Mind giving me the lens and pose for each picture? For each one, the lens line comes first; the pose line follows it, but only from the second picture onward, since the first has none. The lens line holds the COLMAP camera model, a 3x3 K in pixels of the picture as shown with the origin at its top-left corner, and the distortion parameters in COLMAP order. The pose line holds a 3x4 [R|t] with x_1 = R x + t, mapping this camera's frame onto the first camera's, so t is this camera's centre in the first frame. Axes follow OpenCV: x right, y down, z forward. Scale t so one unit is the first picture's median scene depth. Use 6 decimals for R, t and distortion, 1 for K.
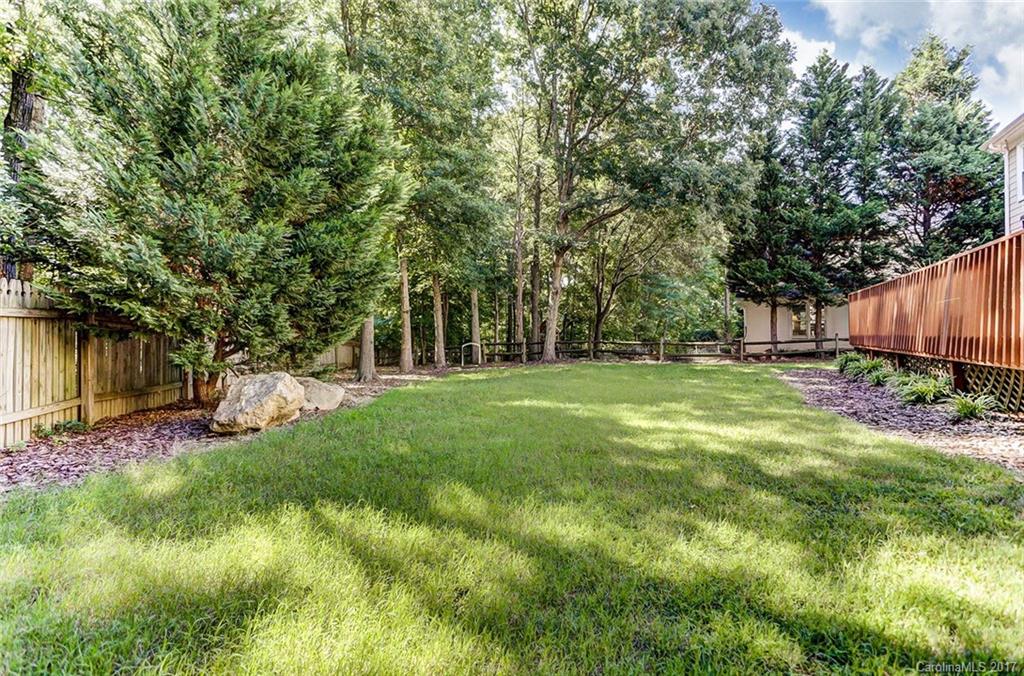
lens RADIAL K [[509.3, 0, 505.1], [0, 509.3, 324.3], [0, 0, 1]] dist [-0.034485, 0.021220]
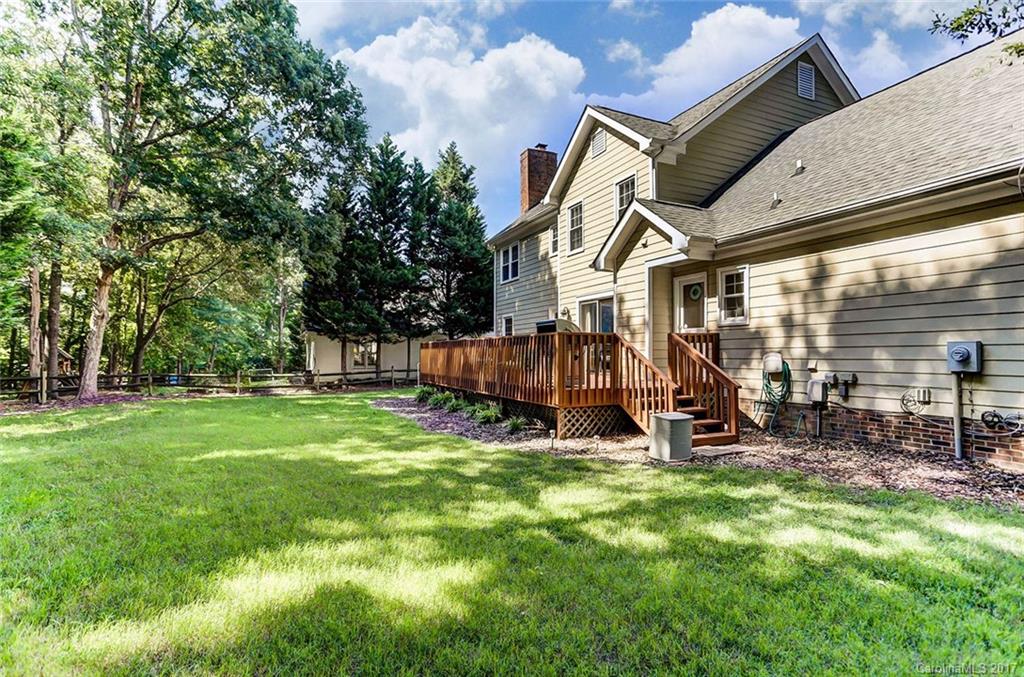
lens RADIAL K [[520.8, 0, 503.3], [0, 520.8, 346.9], [0, 0, 1]] dist [-0.004673, 0.000074]
pose [[0.655443, 0.017738, 0.755036, -0.138262], [-0.019122, 0.999793, -0.006888, -0.025616], [-0.755002, -0.009923, 0.655647, -0.051740]]
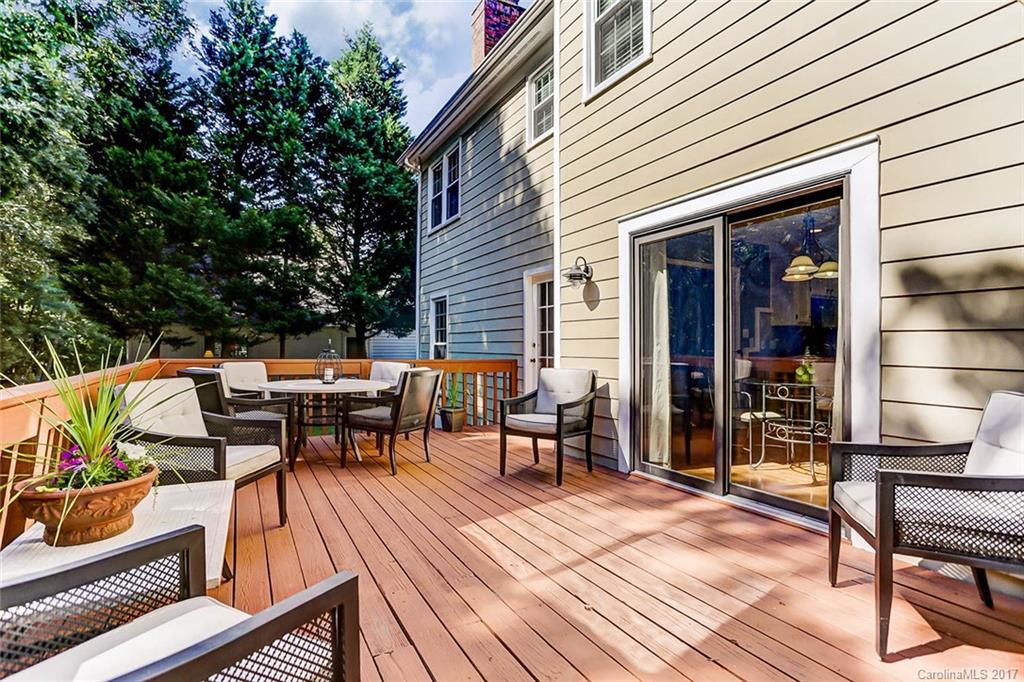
lens RADIAL K [[509.3, 0, 512.7], [0, 509.3, 348.7], [0, 0, 1]] dist [-0.034485, 0.021220]
pose [[0.589510, 0.006449, 0.807736, 0.303641], [-0.027637, 0.999544, 0.012189, -0.050877], [-0.807288, -0.029509, 0.589419, 0.277098]]
